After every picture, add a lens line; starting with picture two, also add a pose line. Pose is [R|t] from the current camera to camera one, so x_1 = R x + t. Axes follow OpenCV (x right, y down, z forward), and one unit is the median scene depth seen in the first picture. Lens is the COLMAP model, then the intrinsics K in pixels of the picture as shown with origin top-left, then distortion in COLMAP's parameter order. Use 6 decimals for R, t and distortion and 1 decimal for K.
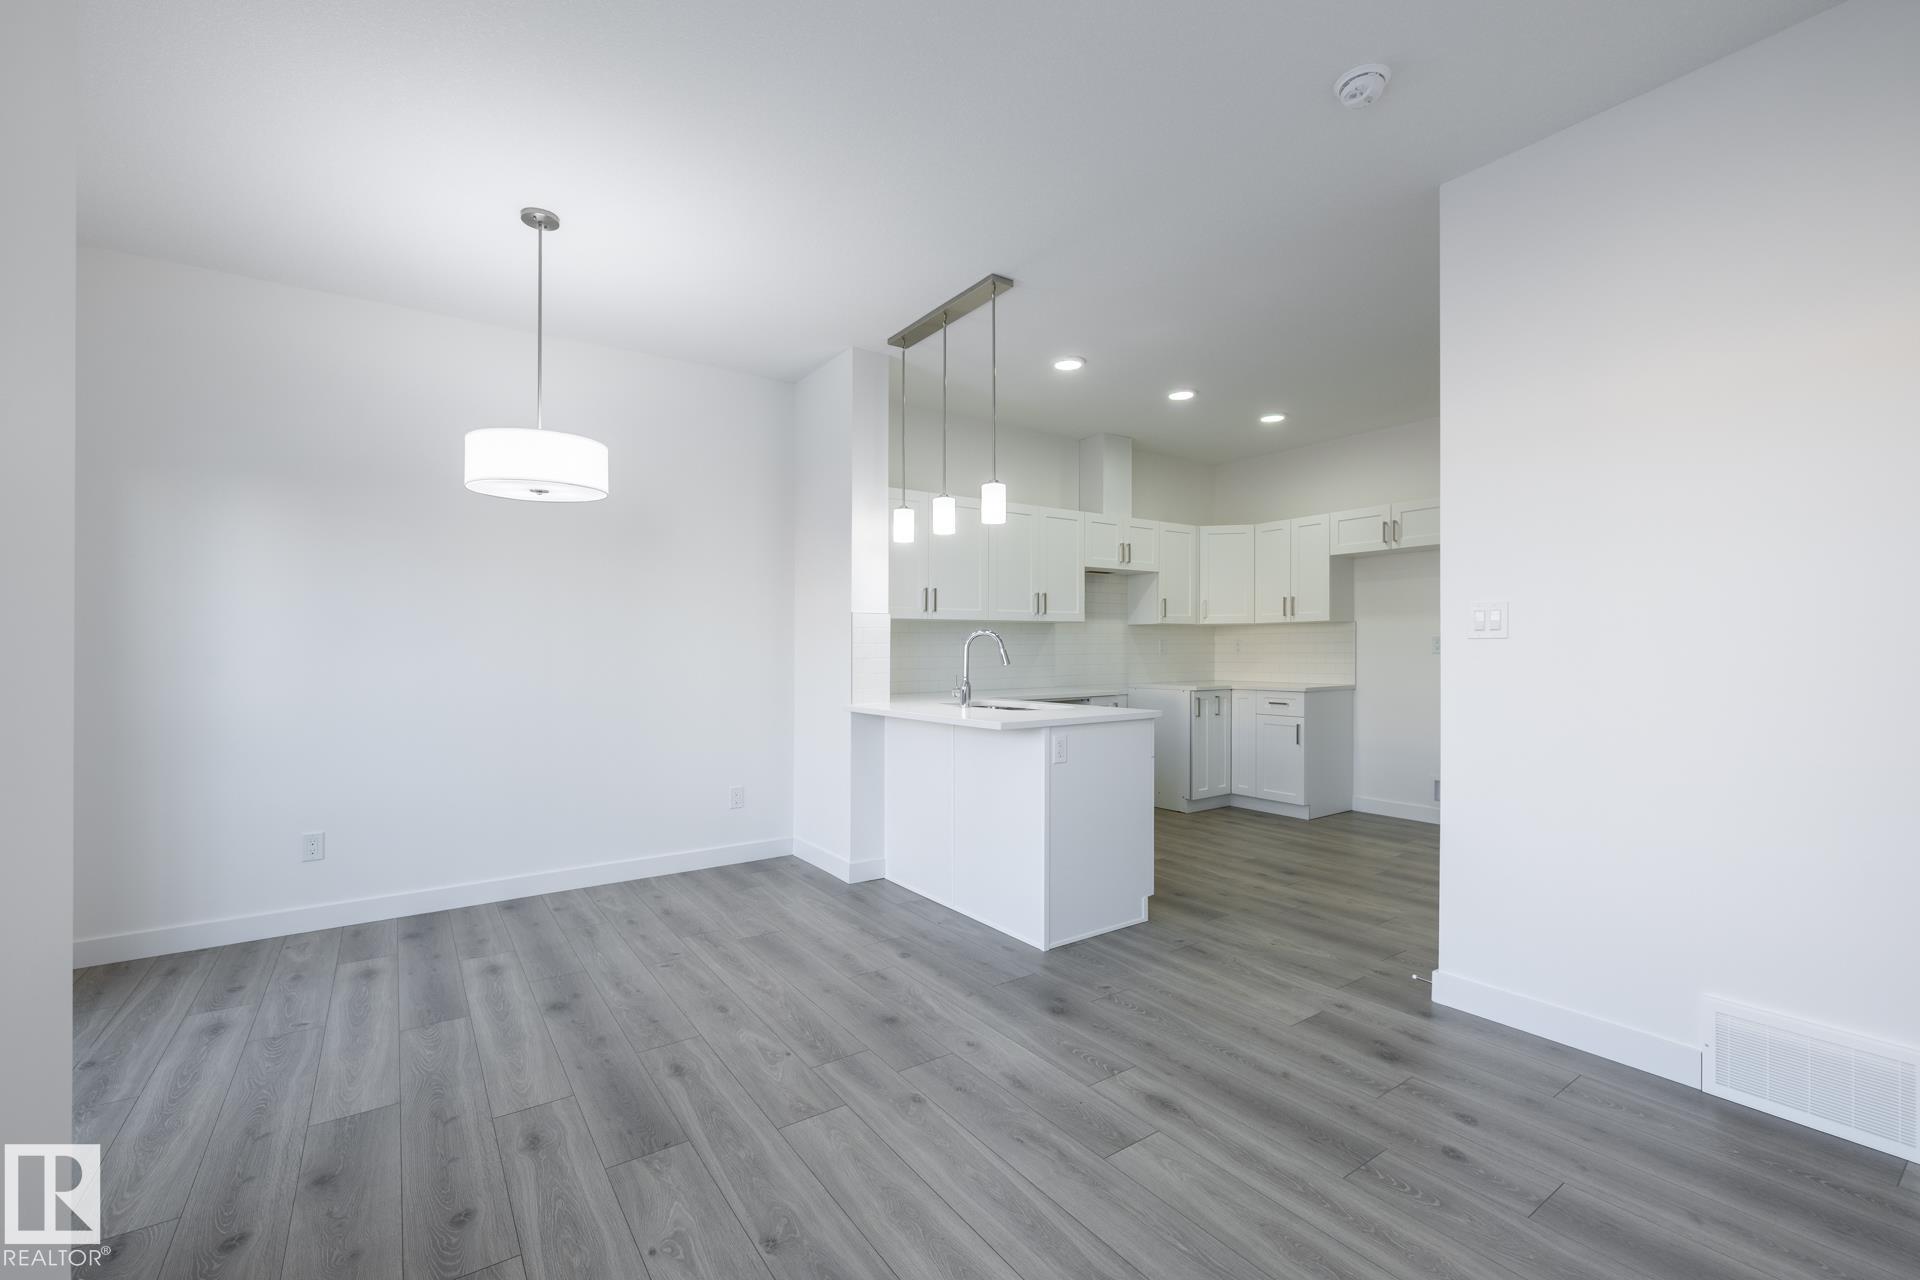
lens RADIAL K [[809.9, 0, 960.0], [0, 809.9, 640.0], [0, 0, 1]] dist [0.000218, -0.000172]
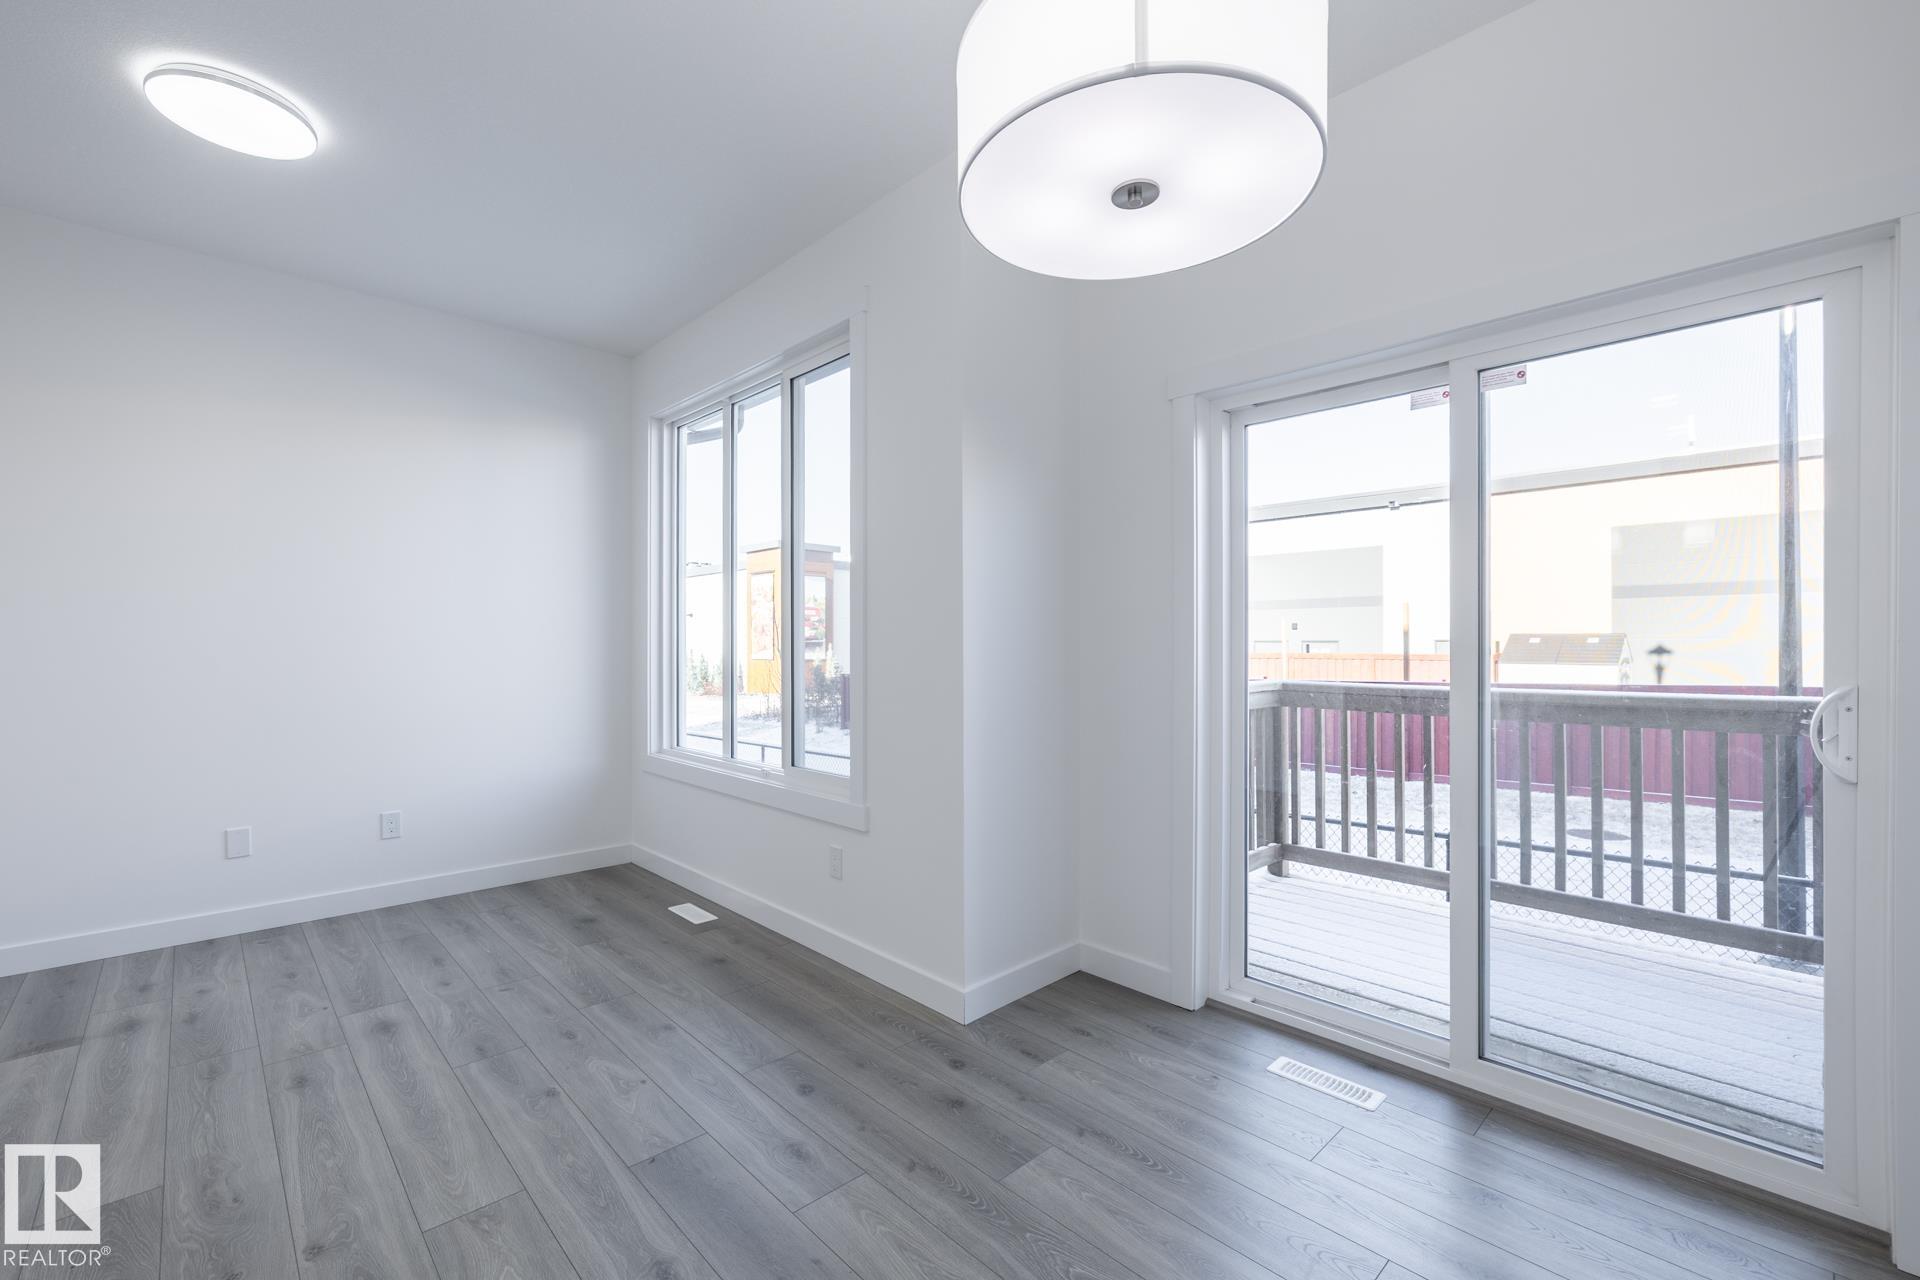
lens RADIAL K [[813.3, 0, 947.1], [0, 813.3, 614.1], [0, 0, 1]] dist [0.000998, -0.000273]
pose [[-0.990776, 0.001677, -0.135499, -0.267205], [0.008917, 0.998563, -0.052847, 0.016129], [0.135216, -0.053568, -0.989367, 0.939278]]
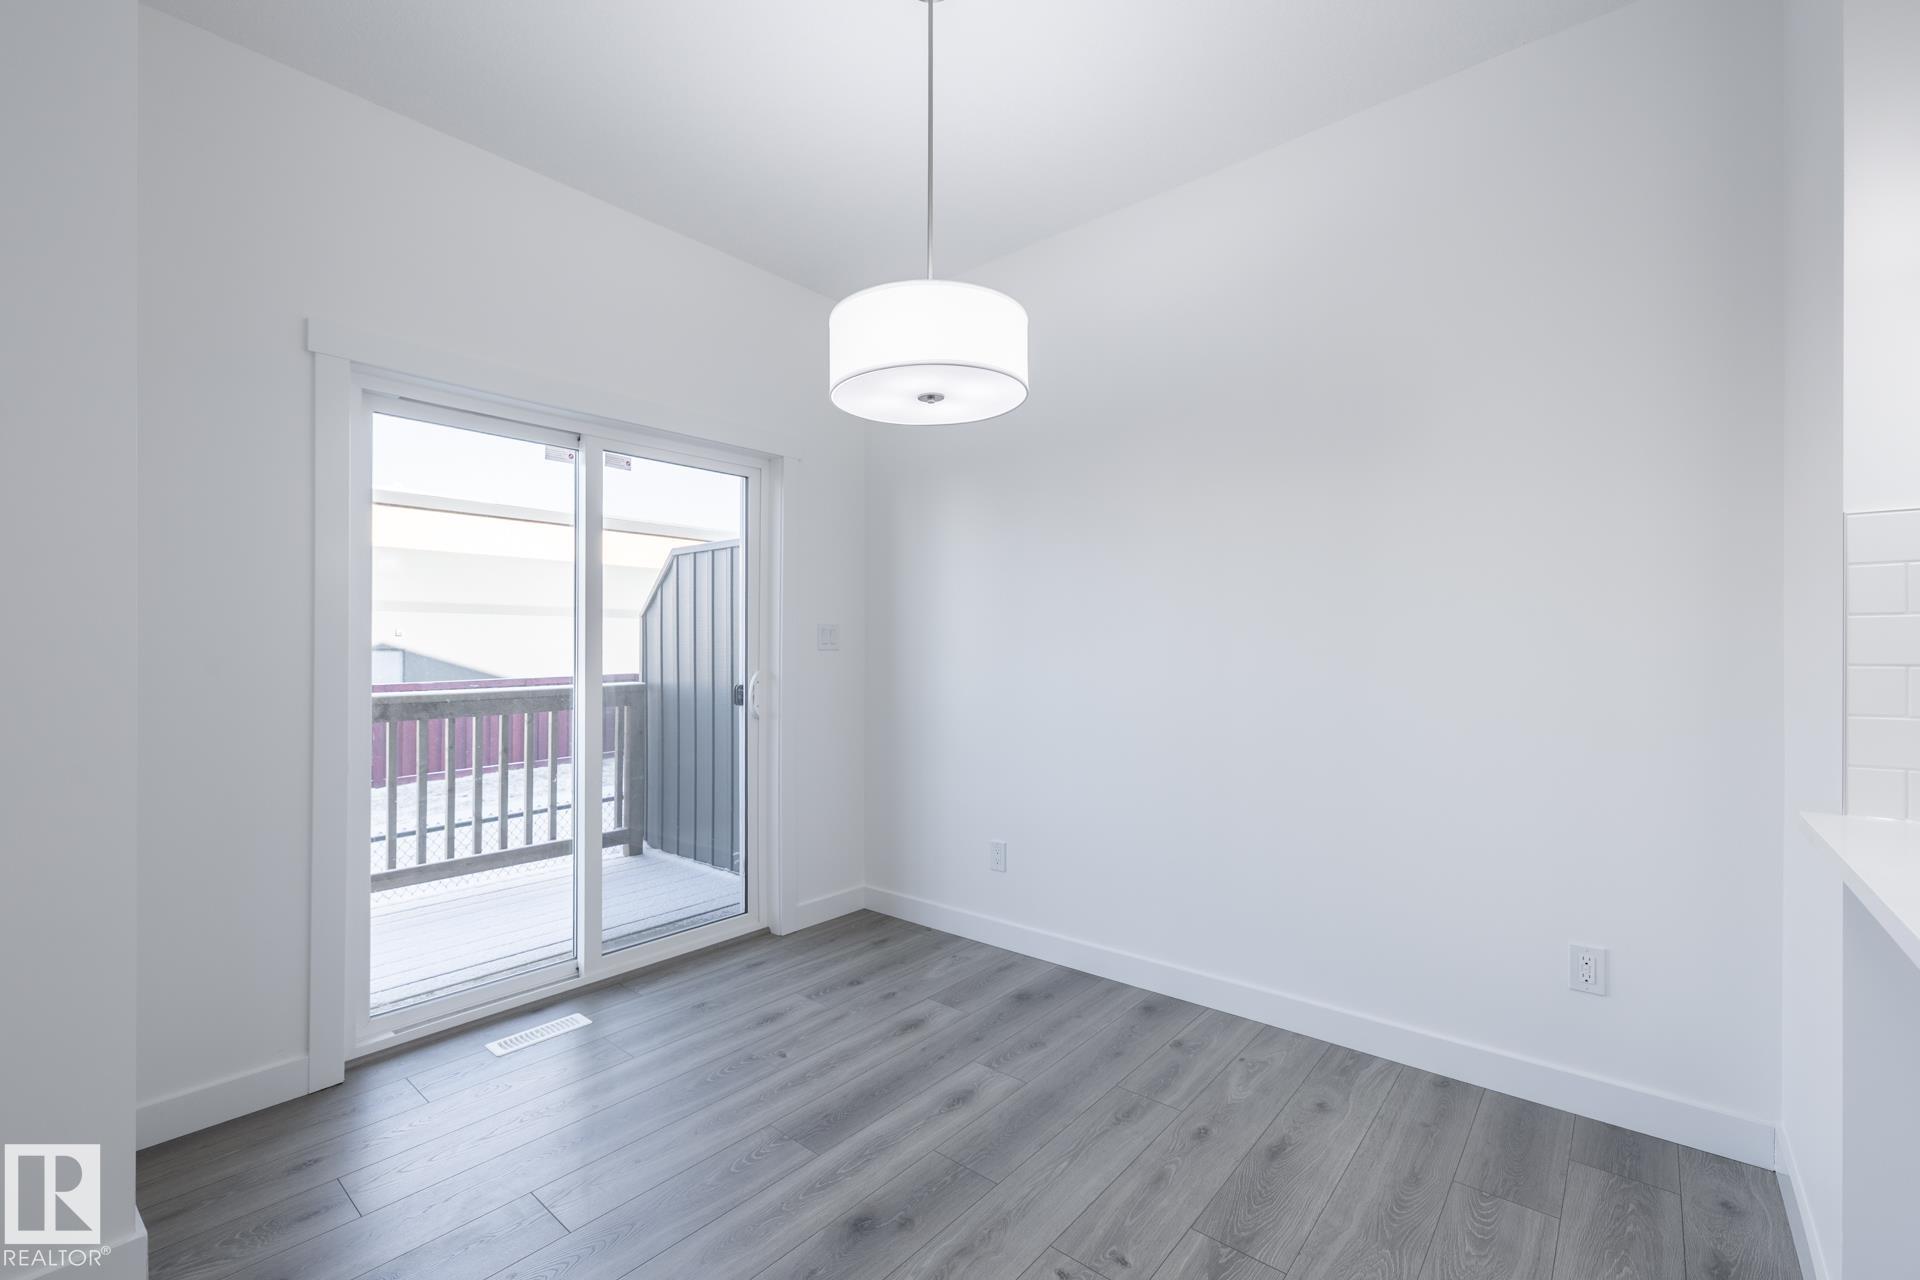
lens RADIAL K [[809.9, 0, 960.0], [0, 809.9, 640.0], [0, 0, 1]] dist [0.000218, -0.000172]
pose [[0.253589, -0.008416, -0.967275, 0.077668], [0.017238, 0.999843, -0.004180, 0.008157], [0.967158, -0.015614, 0.253694, 0.594507]]
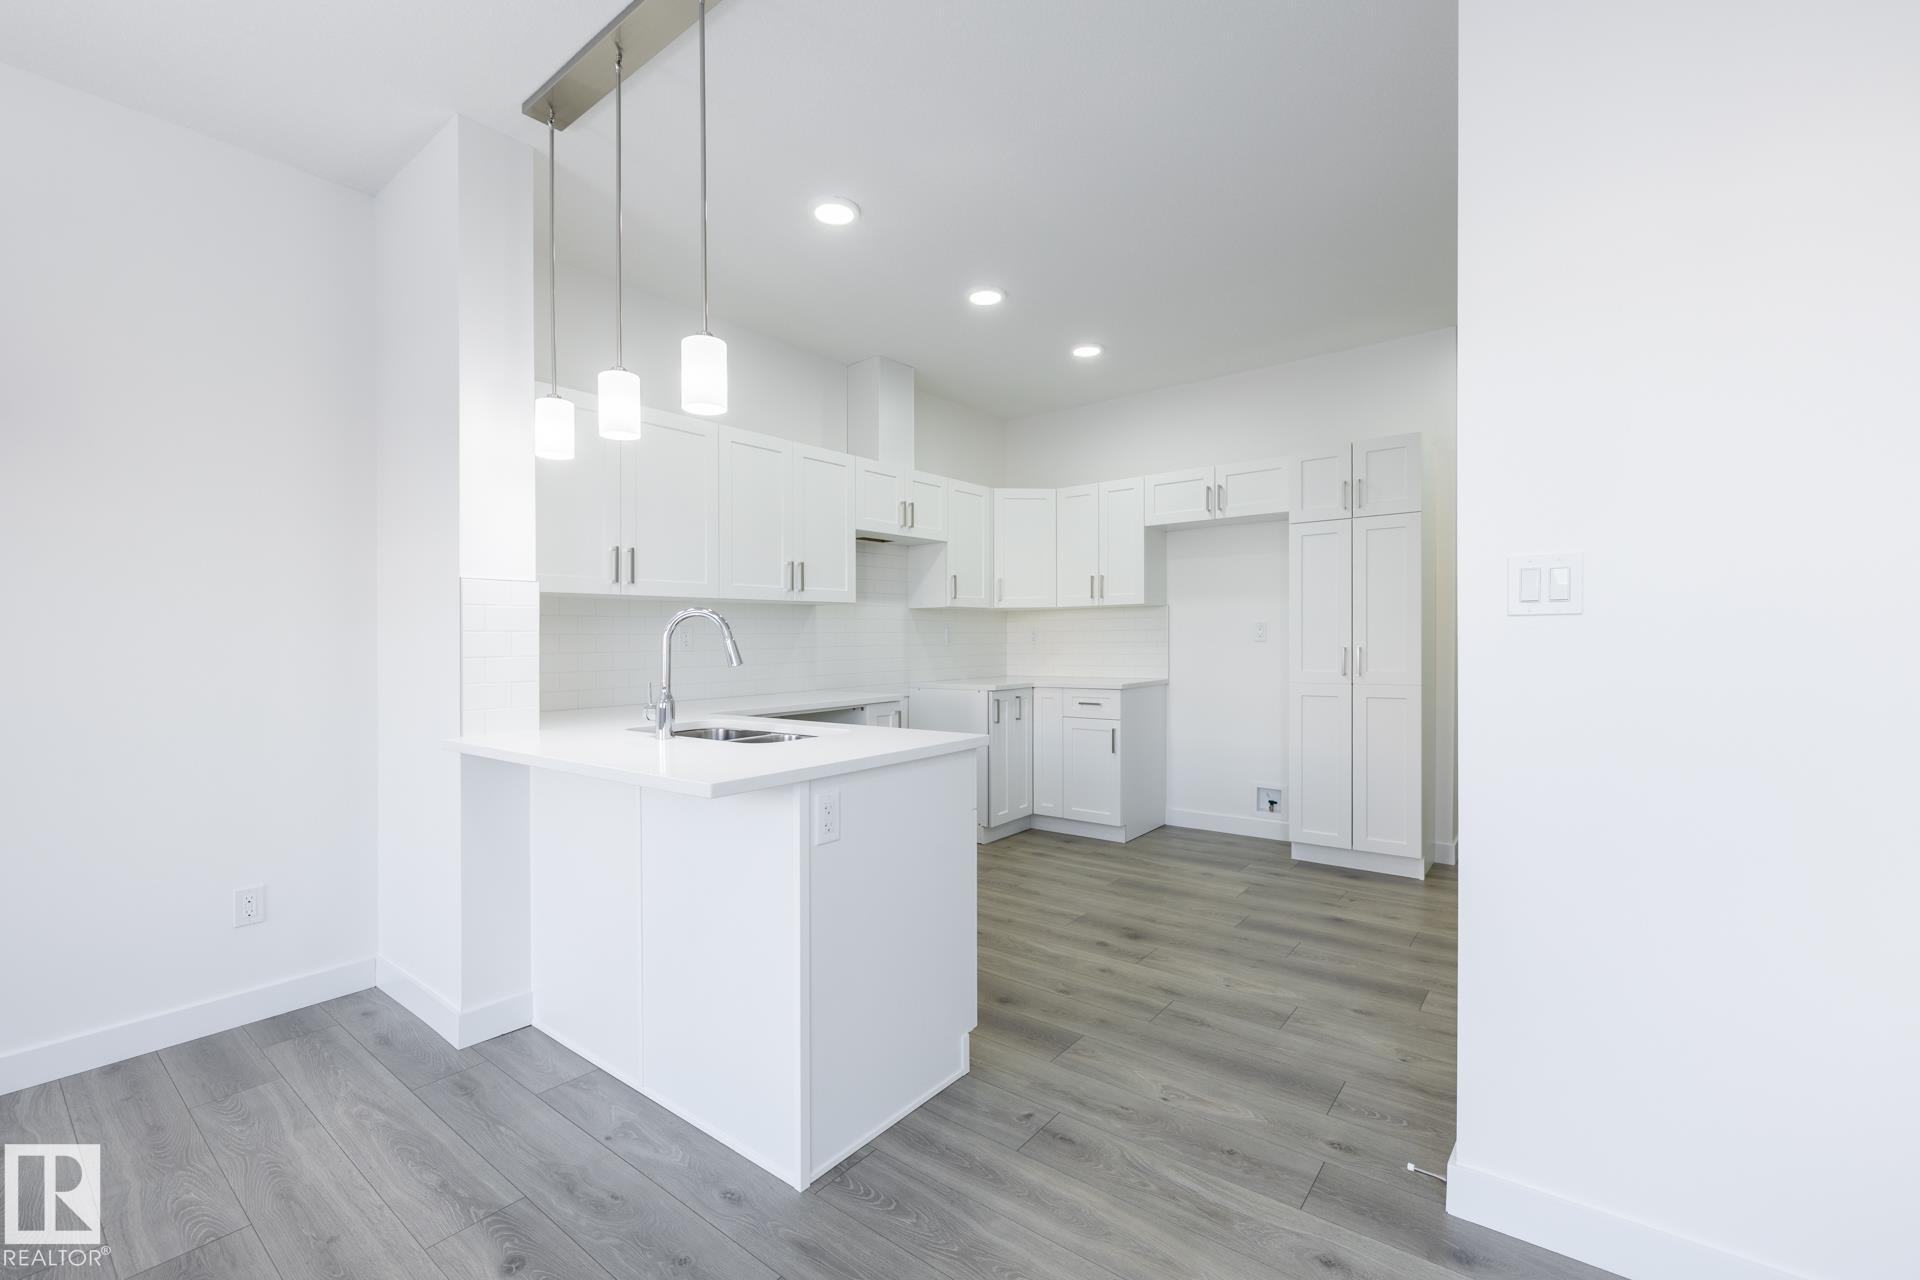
lens RADIAL K [[809.9, 0, 960.0], [0, 809.9, 640.0], [0, 0, 1]] dist [0.000218, -0.000172]
pose [[0.957124, -0.007183, 0.289589, 0.038886], [0.003976, 0.999924, 0.011662, 0.004609], [-0.289651, -0.010010, 0.957080, 0.342524]]
